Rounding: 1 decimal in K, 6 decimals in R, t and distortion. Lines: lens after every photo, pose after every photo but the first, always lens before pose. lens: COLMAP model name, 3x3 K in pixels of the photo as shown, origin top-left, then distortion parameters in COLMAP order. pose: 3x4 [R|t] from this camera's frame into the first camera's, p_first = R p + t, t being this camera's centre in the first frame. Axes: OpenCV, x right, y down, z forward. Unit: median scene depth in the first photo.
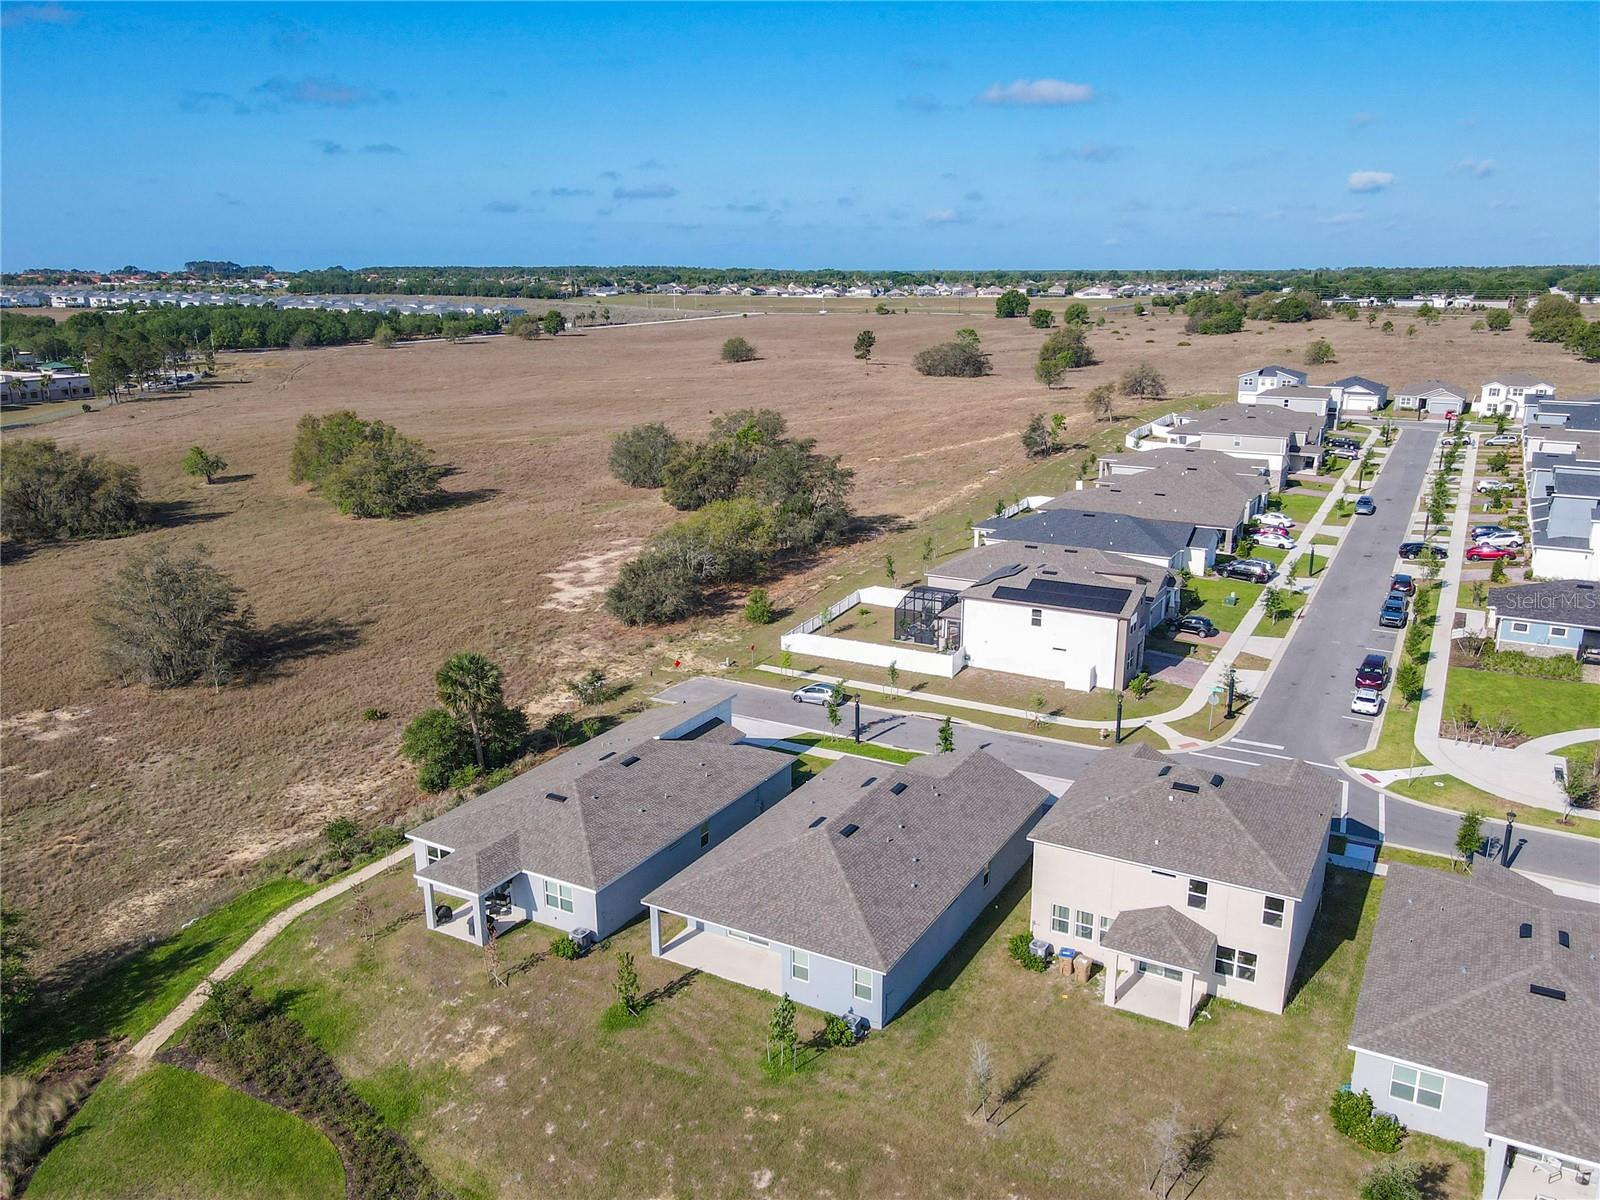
lens RADIAL K [[1251.4, 0, 789.0], [0, 1251.4, 599.8], [0, 0, 1]] dist [-0.024002, 0.032795]
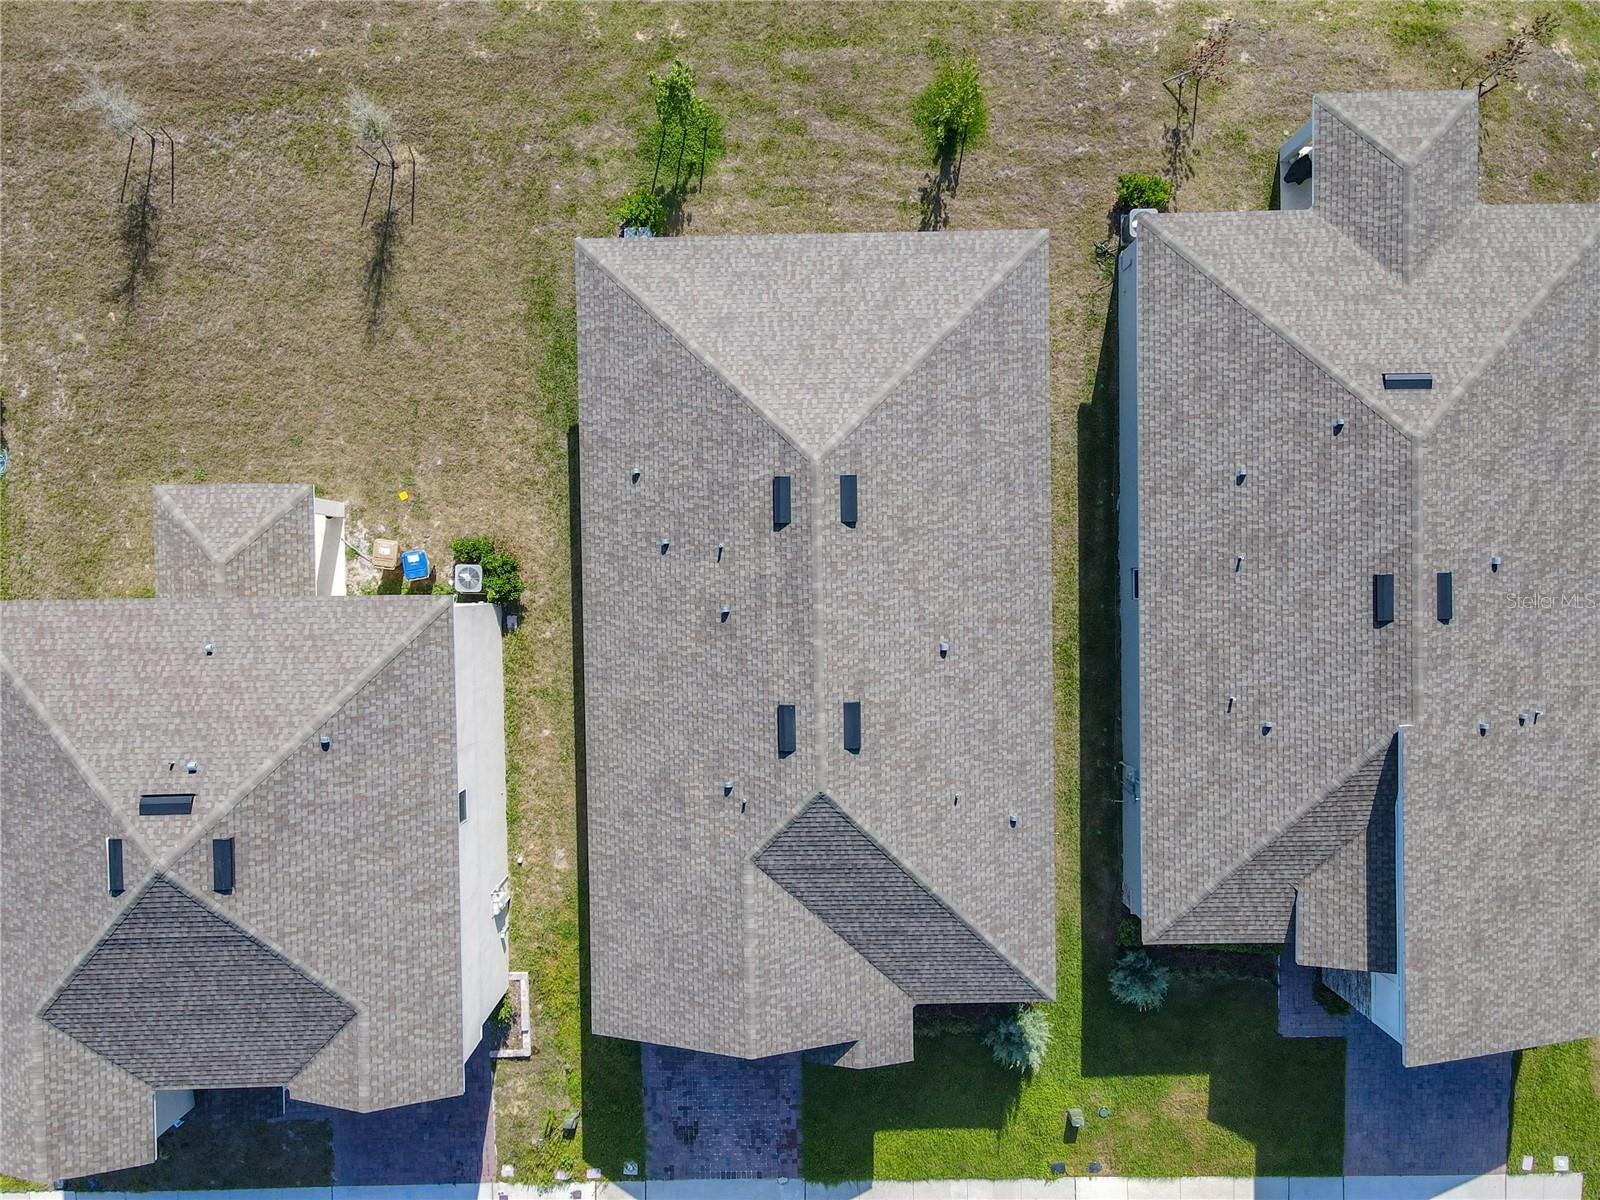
lens RADIAL K [[1189.4, 0, 789.6], [0, 1189.4, 606.6], [0, 0, 1]] dist [0.025840, -0.001438]
pose [[-0.860902, 0.508263, 0.022750, 0.034313], [-0.120956, -0.247901, 0.961205, -0.183641], [0.494184, 0.824751, 0.274896, 0.550856]]
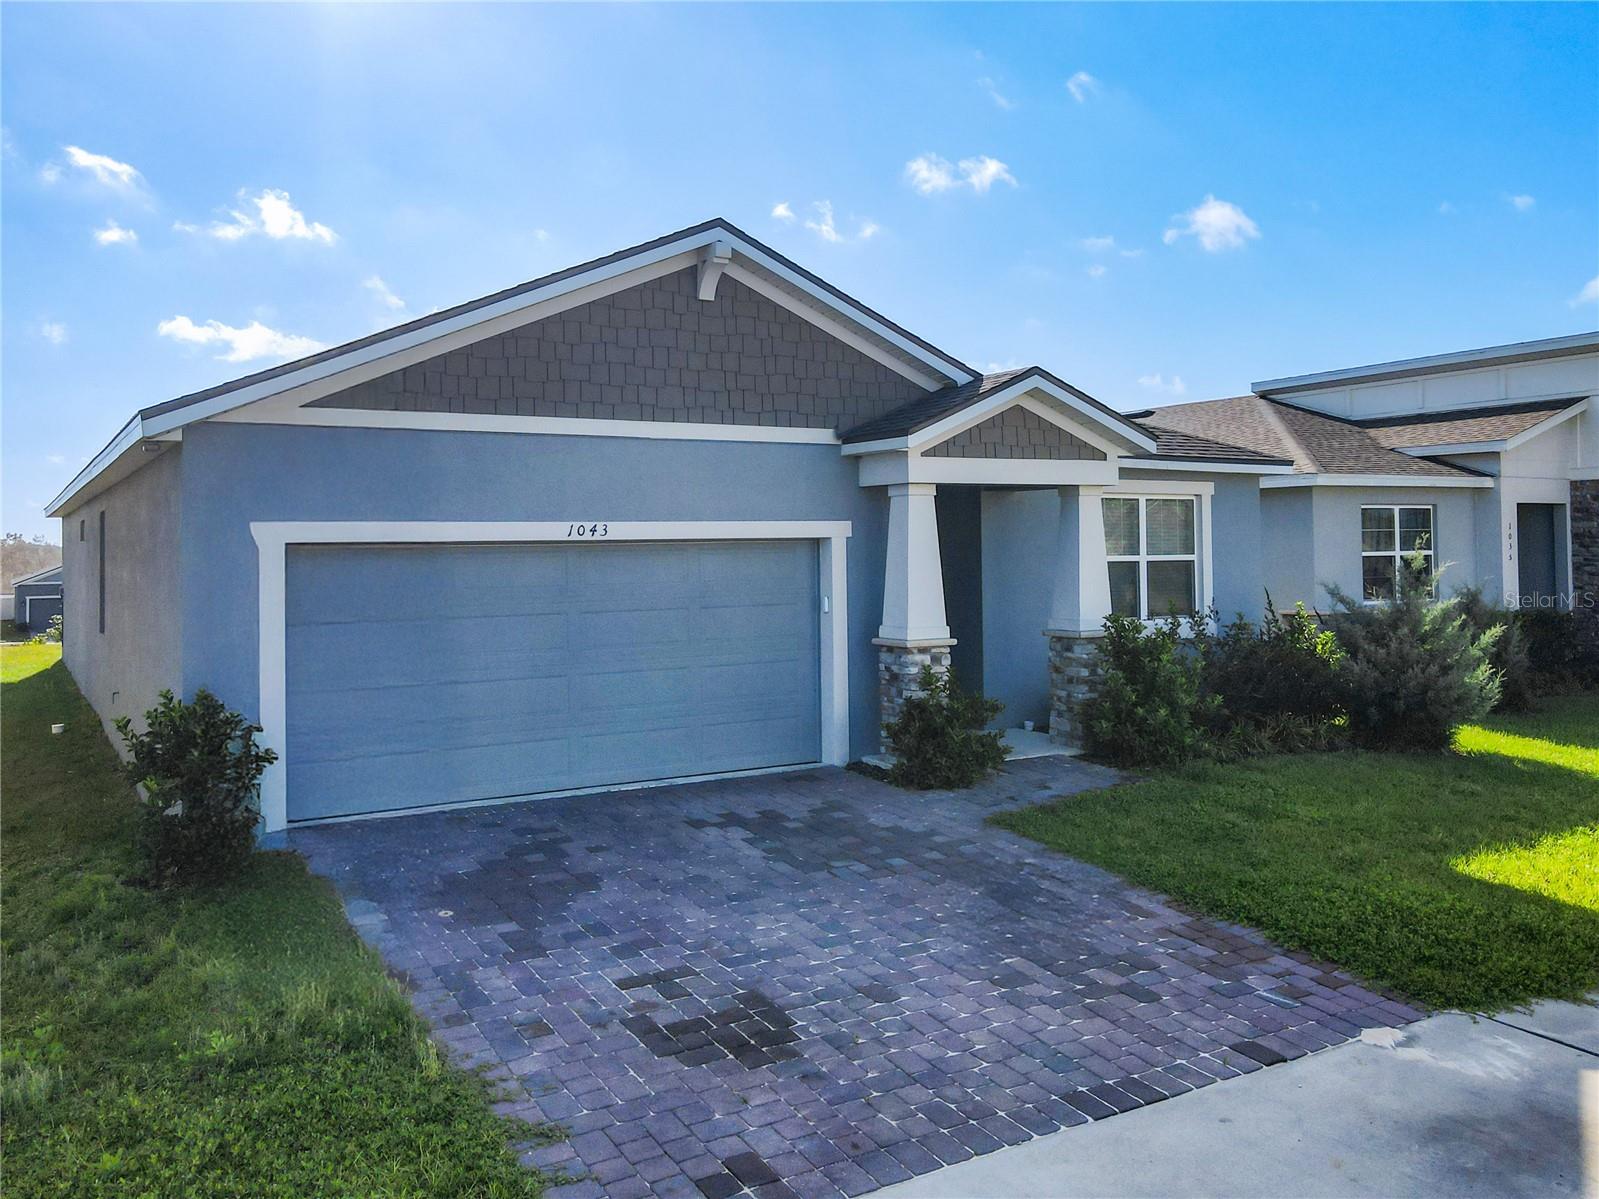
lens RADIAL K [[1337.3, 0, 817.6], [0, 1337.3, 507.4], [0, 0, 1]] dist [0.004520, 0.001947]
pose [[-0.485293, -0.013961, -0.874240, 0.205758], [-0.208500, 0.972876, 0.100203, 0.096259], [0.849128, 0.230906, -0.475040, 0.795319]]
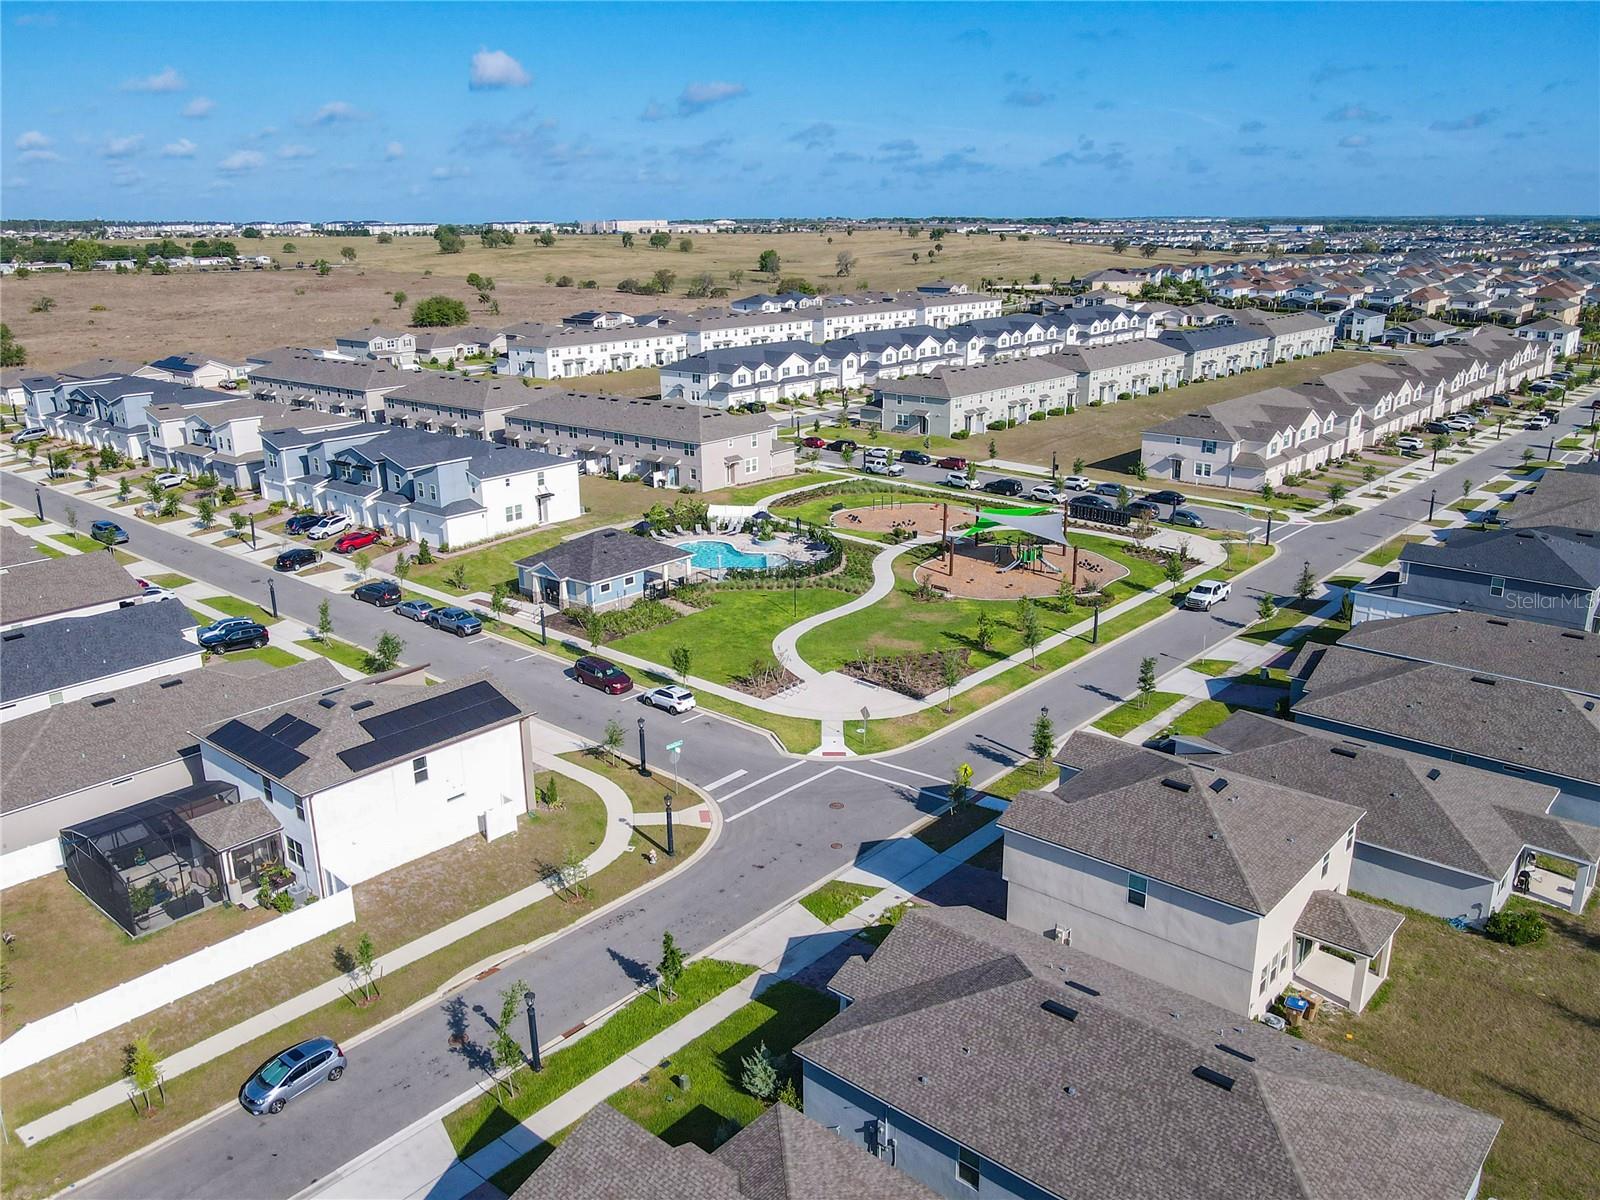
lens RADIAL K [[1262.9, 0, 788.0], [0, 1262.9, 597.5], [0, 0, 1]] dist [-0.020998, 0.012334]
pose [[0.200534, -0.282630, 0.938033, -0.357678], [0.261852, 0.938111, 0.226674, -0.168953], [-0.944044, 0.200170, 0.262130, 0.611103]]
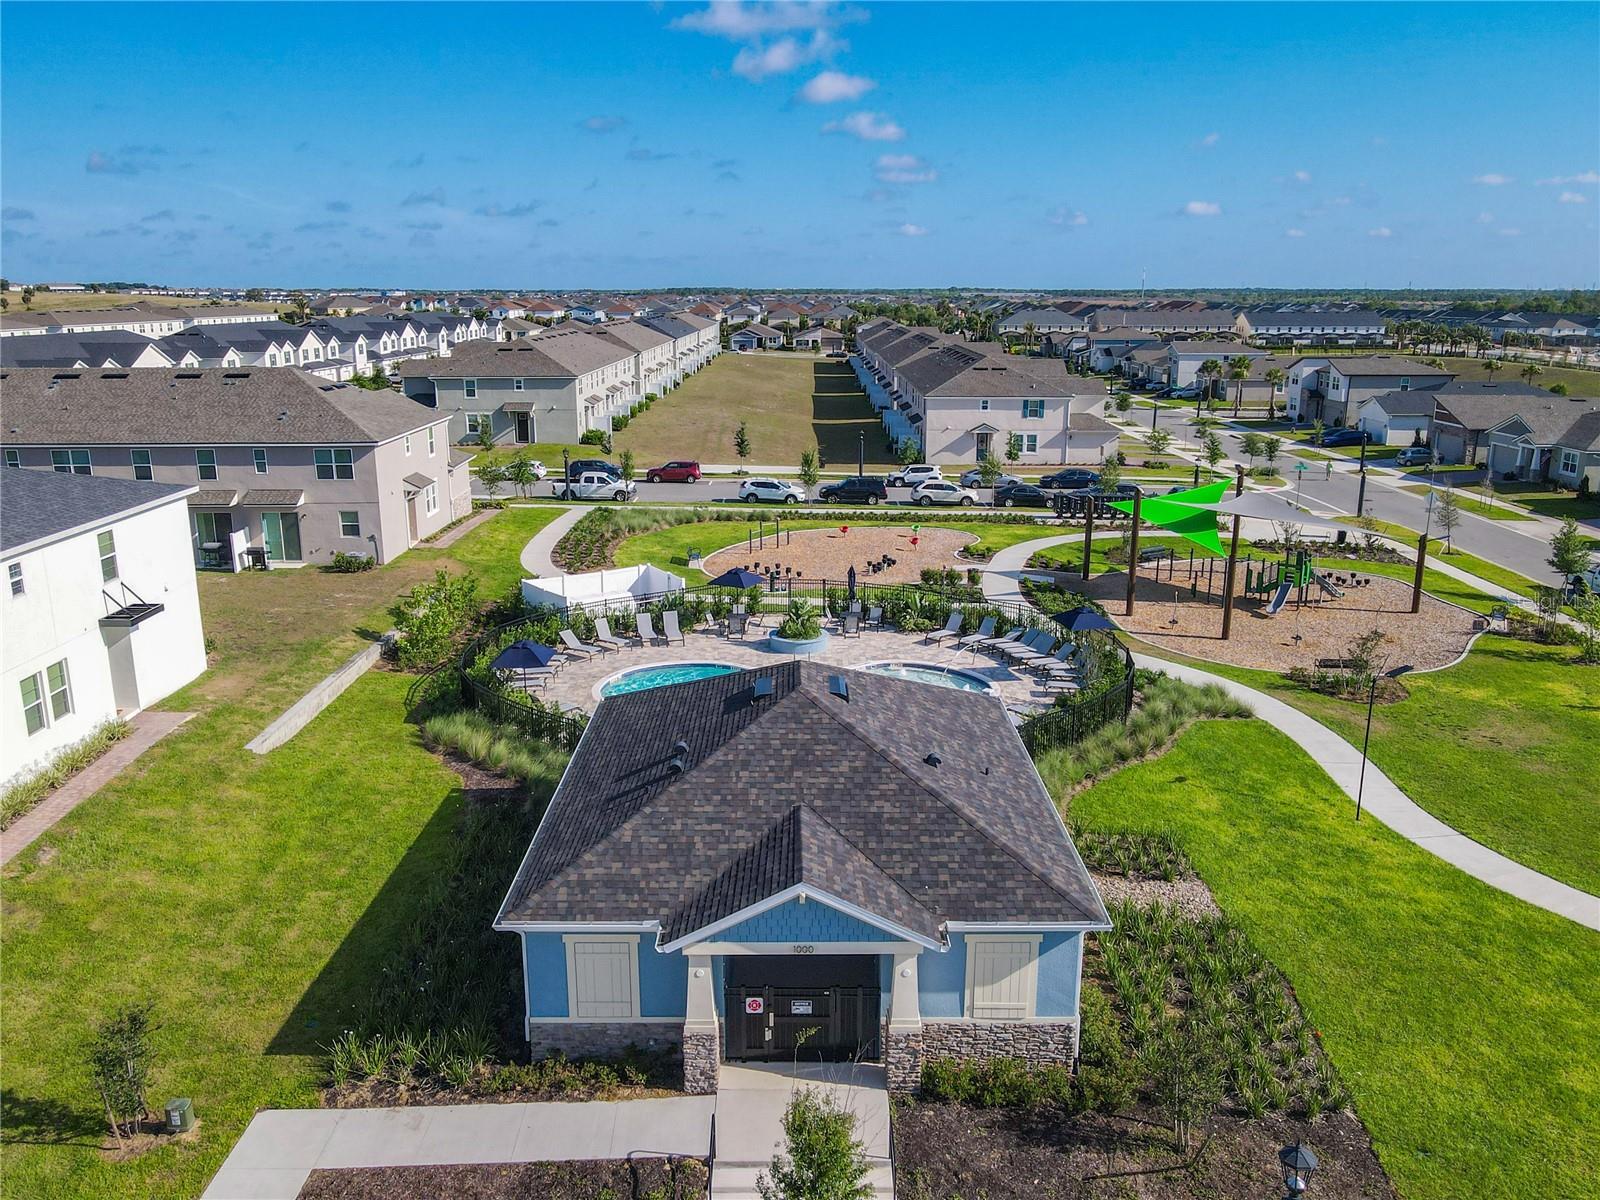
lens RADIAL K [[1238.1, 0, 789.8], [0, 1238.1, 598.7], [0, 0, 1]] dist [0.005738, 0.004994]
pose [[-0.487552, -0.206950, 0.848213, 0.448325], [0.228005, 0.907611, 0.352499, -0.124343], [-0.842797, 0.365258, -0.395322, 1.144448]]
